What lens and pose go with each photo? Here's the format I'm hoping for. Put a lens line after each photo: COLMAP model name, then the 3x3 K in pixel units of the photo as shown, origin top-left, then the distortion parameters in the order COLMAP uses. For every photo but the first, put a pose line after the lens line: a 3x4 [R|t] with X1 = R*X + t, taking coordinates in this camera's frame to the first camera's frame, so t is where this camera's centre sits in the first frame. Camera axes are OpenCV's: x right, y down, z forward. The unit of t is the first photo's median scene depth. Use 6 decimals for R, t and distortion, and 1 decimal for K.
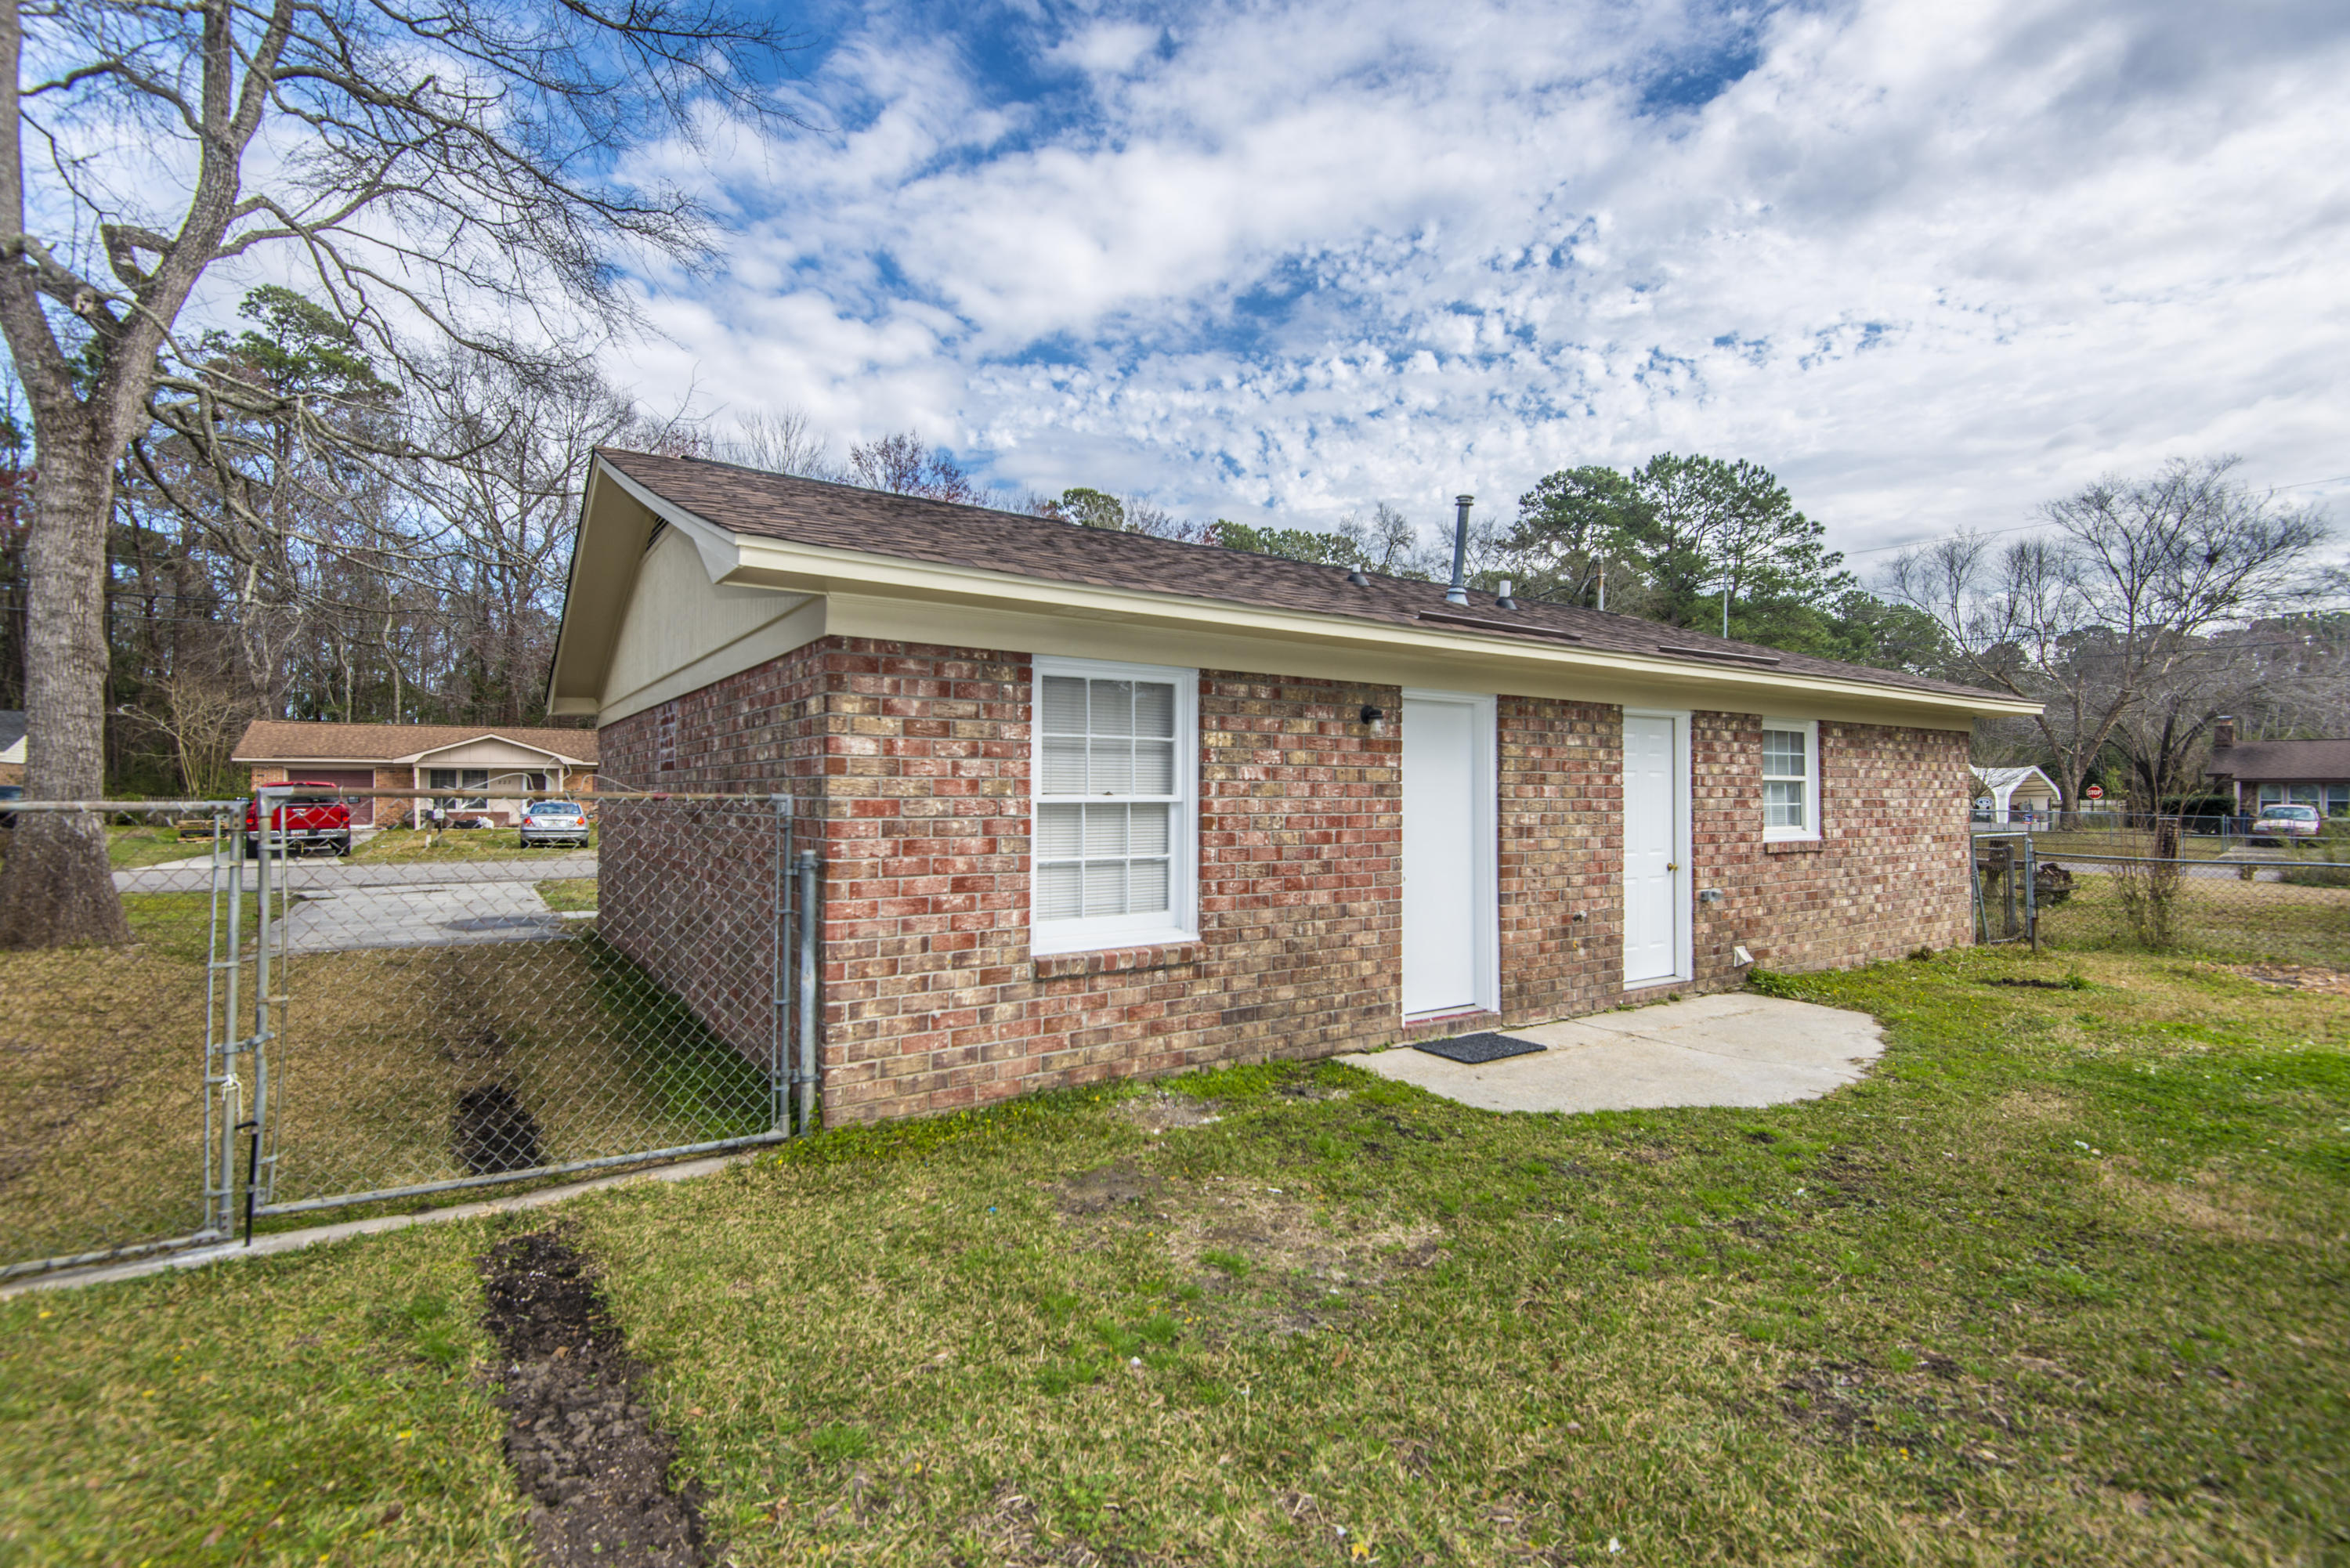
lens RADIAL K [[1060.8, 0, 1176.7], [0, 1060.8, 774.9], [0, 0, 1]] dist [0.024309, -0.012584]
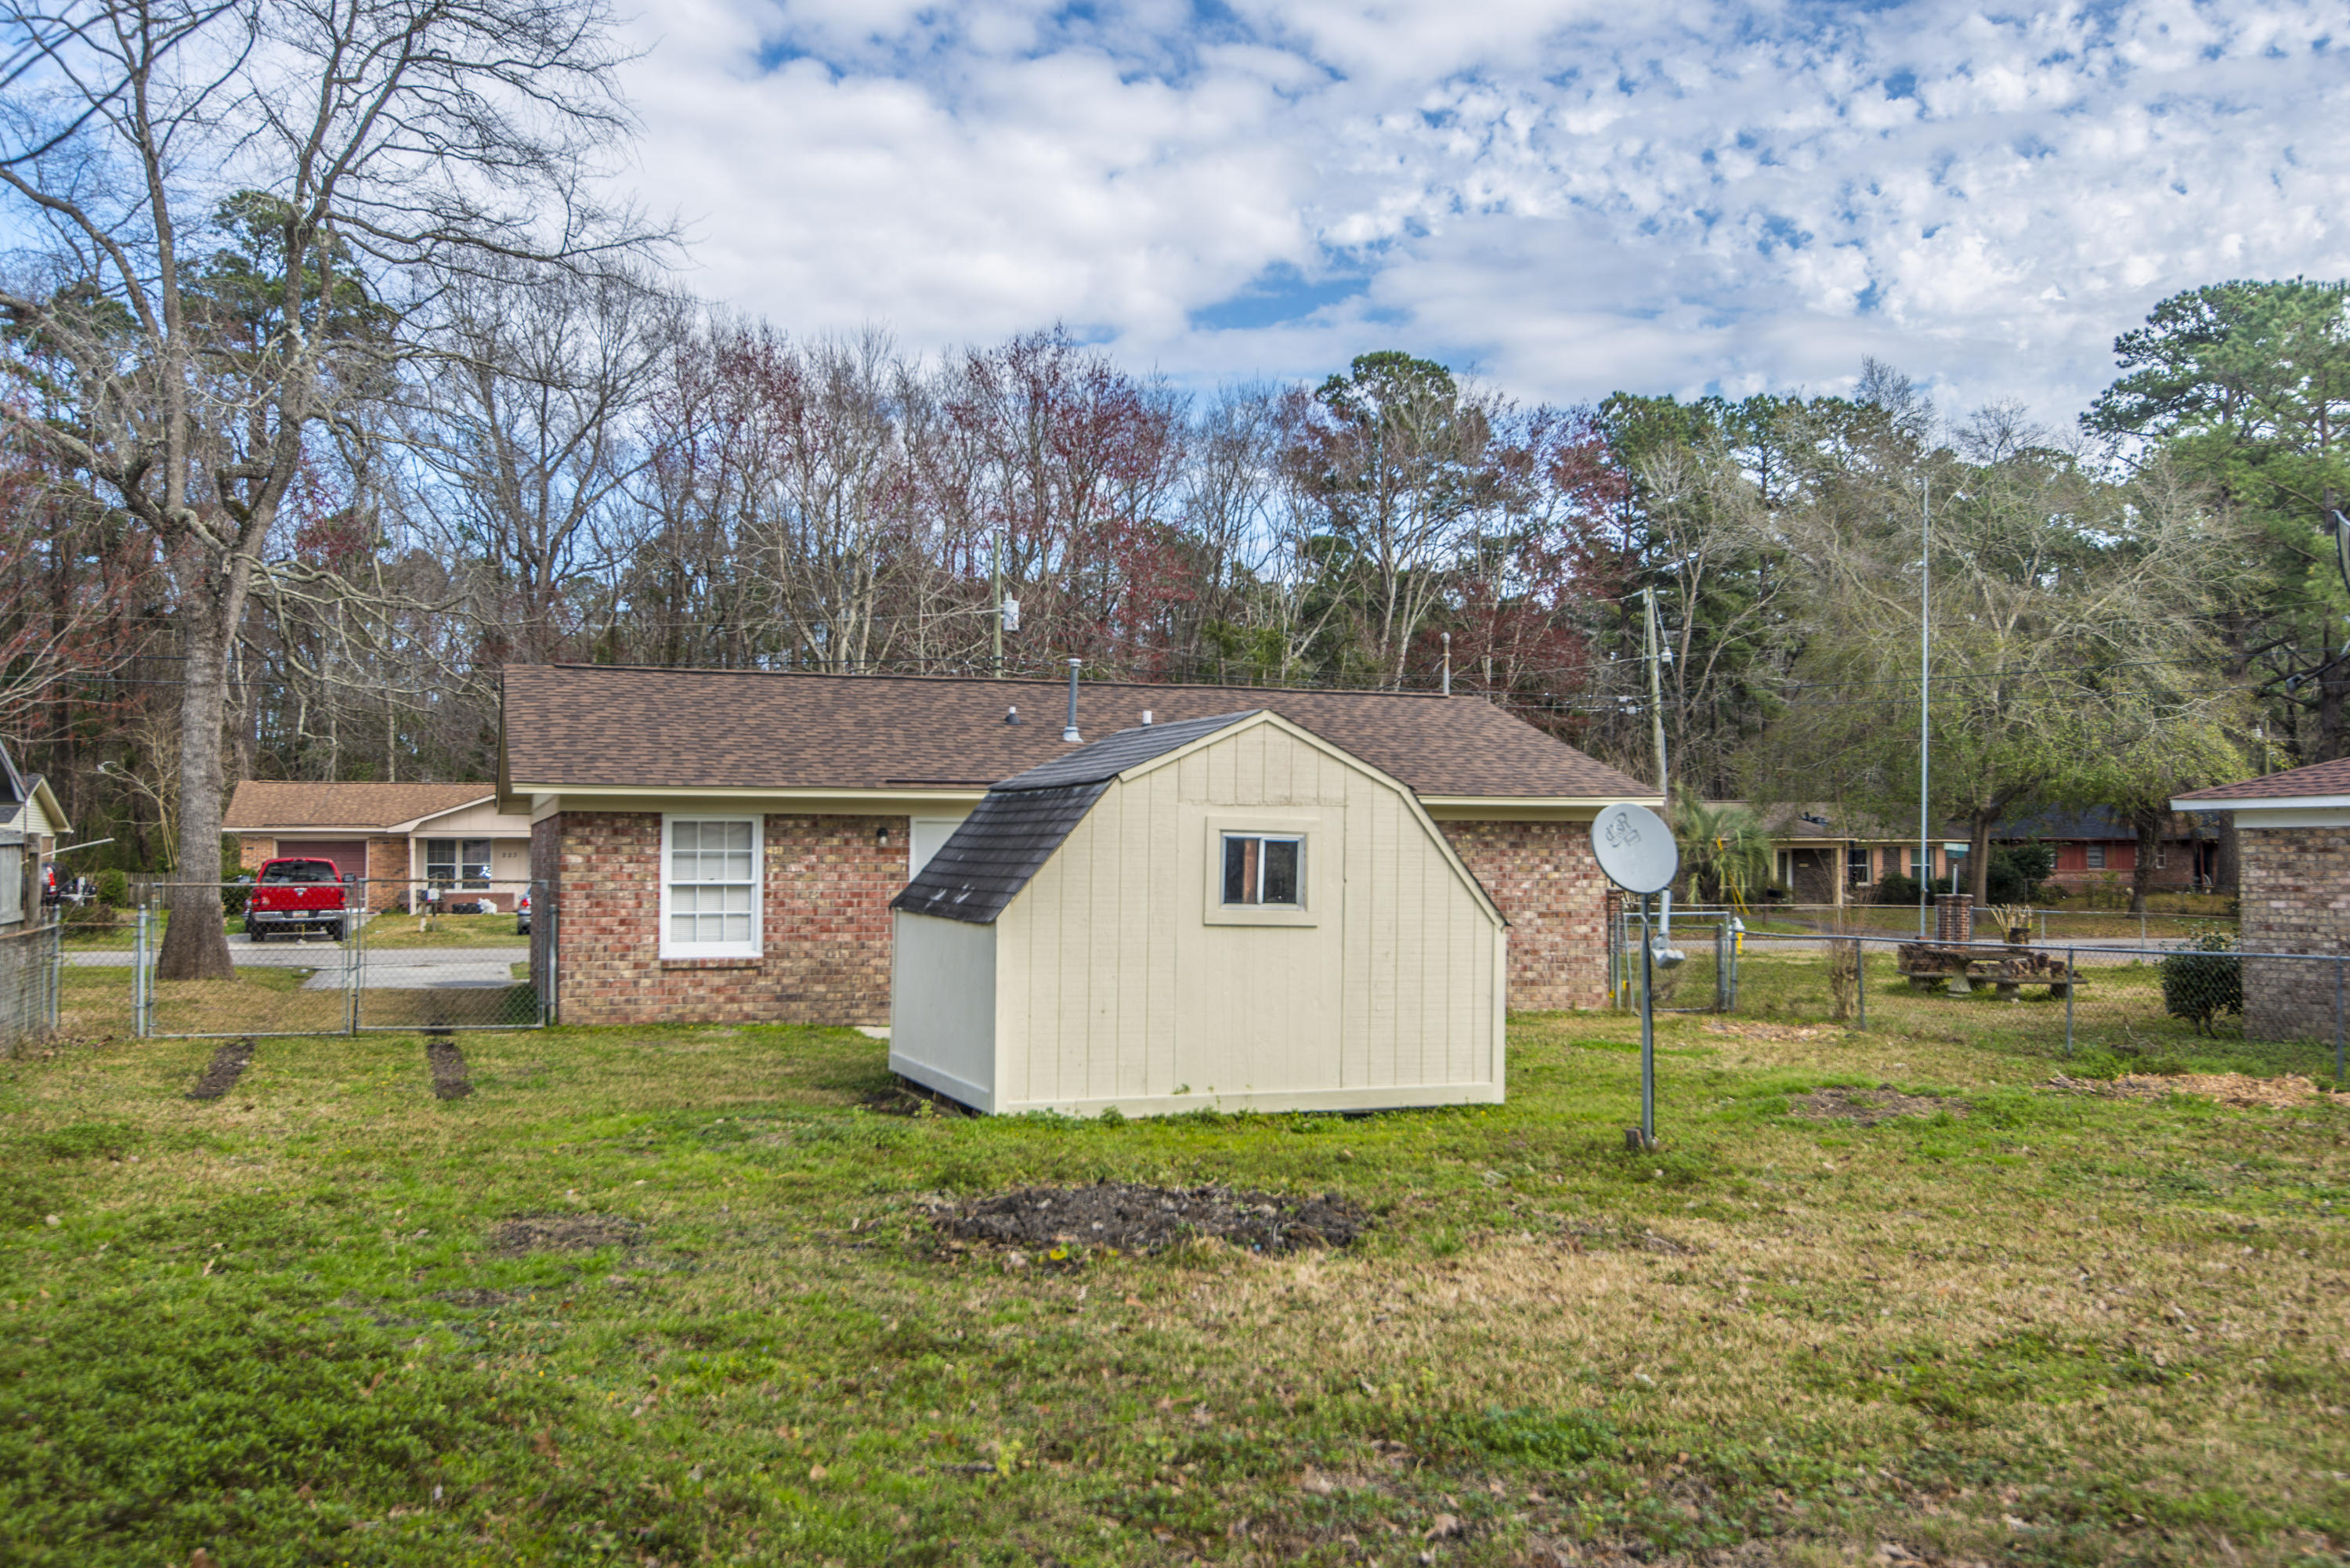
lens RADIAL K [[2060.3, 0, 1179.2], [0, 2060.3, 773.5], [0, 0, 1]] dist [0.030812, -0.022021]
pose [[0.965372, -0.012265, -0.260589, 1.001911], [0.005451, 0.999624, -0.026859, -0.040268], [0.260821, 0.024508, 0.965076, -1.395531]]
